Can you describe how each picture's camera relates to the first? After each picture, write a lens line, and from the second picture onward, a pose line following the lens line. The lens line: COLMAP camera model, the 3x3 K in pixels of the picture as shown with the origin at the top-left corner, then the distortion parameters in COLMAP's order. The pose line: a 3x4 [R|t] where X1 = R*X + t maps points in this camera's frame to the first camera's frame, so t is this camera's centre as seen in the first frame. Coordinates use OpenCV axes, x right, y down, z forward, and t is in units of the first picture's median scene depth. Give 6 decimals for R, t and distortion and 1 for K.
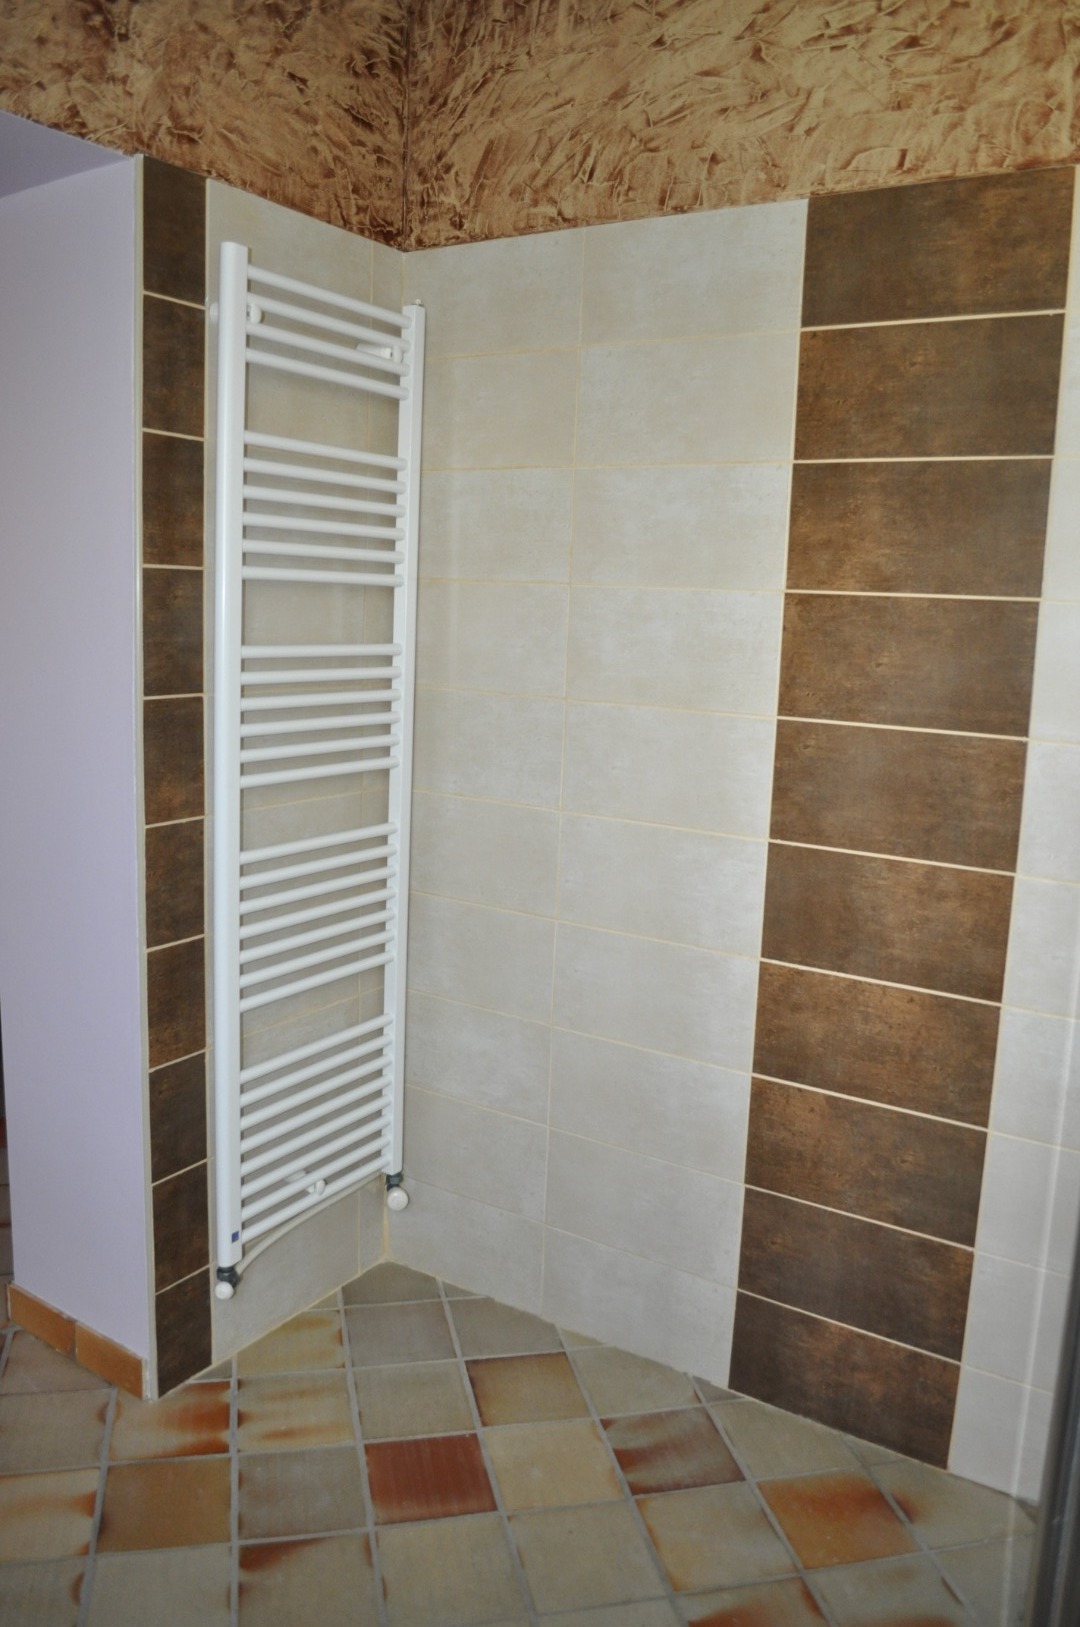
lens RADIAL K [[1283.9, 0, 540.0], [0, 1283.9, 813.5], [0, 0, 1]] dist [-0.080532, 0.009931]
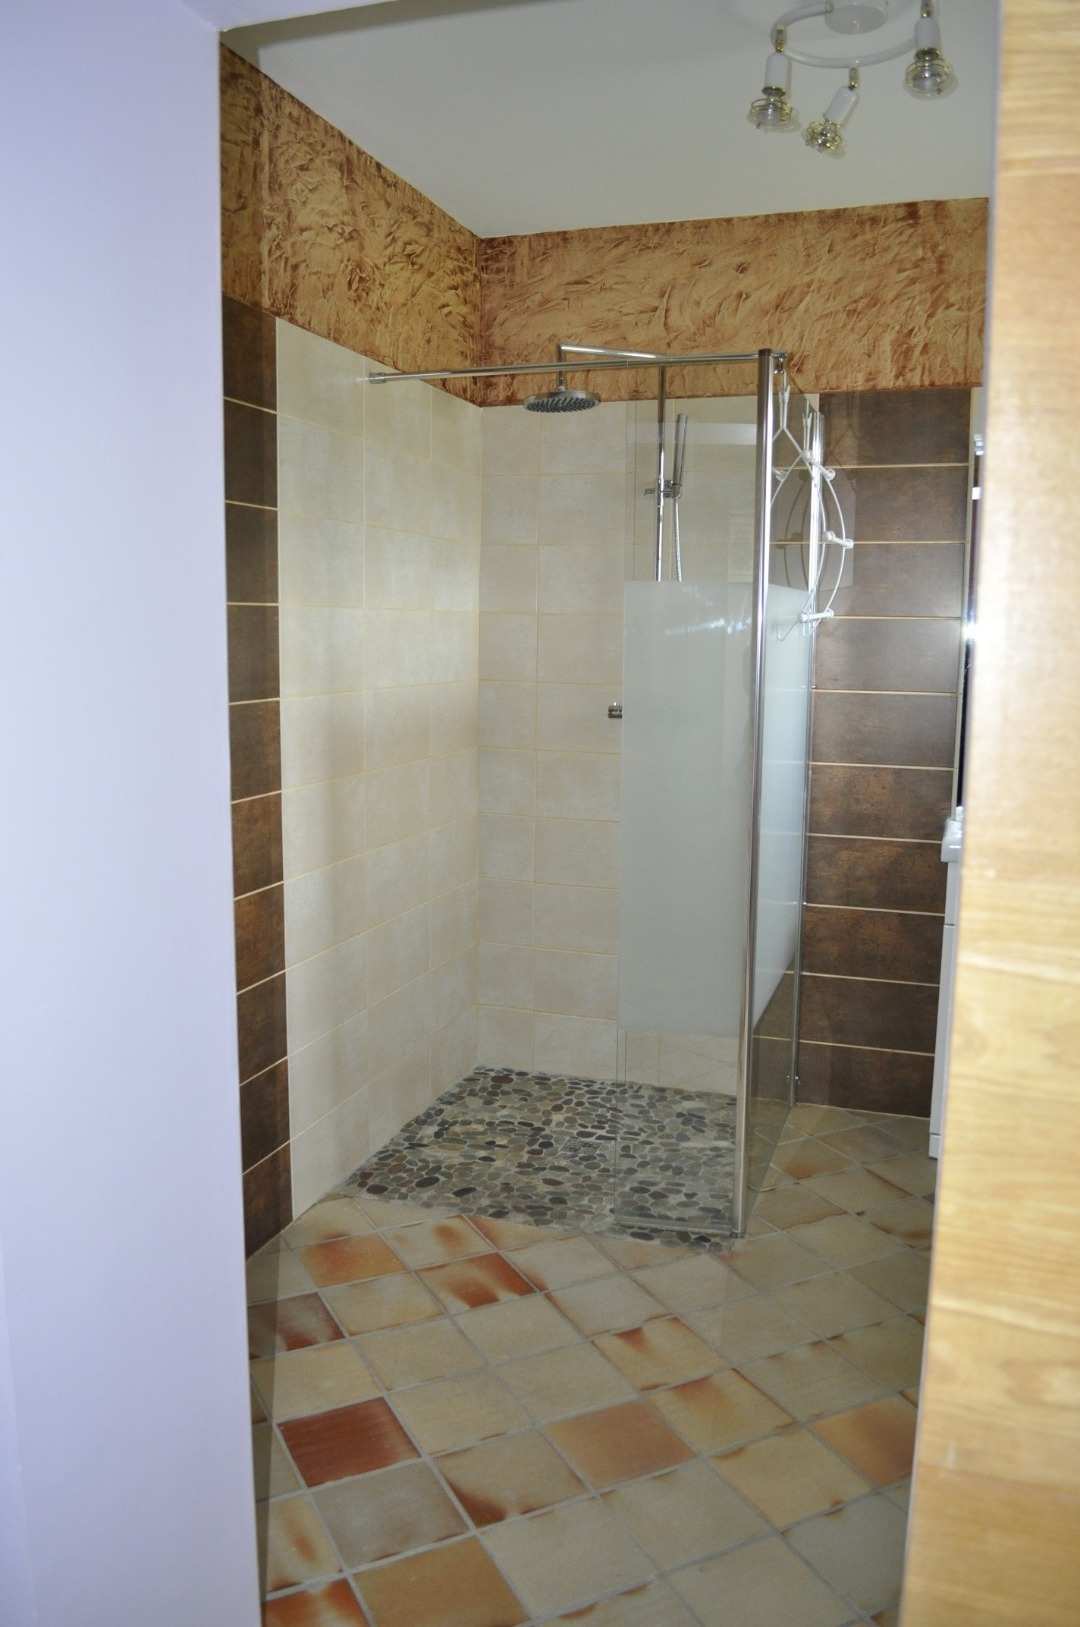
lens RADIAL K [[1283.9, 0, 540.0], [0, 1283.9, 813.5], [0, 0, 1]] dist [-0.080532, 0.009931]
pose [[-0.243963, -0.175719, 0.953732, -1.173757], [0.139829, 0.966797, 0.213894, -0.212494], [-0.959651, 0.185542, -0.211292, 1.079287]]
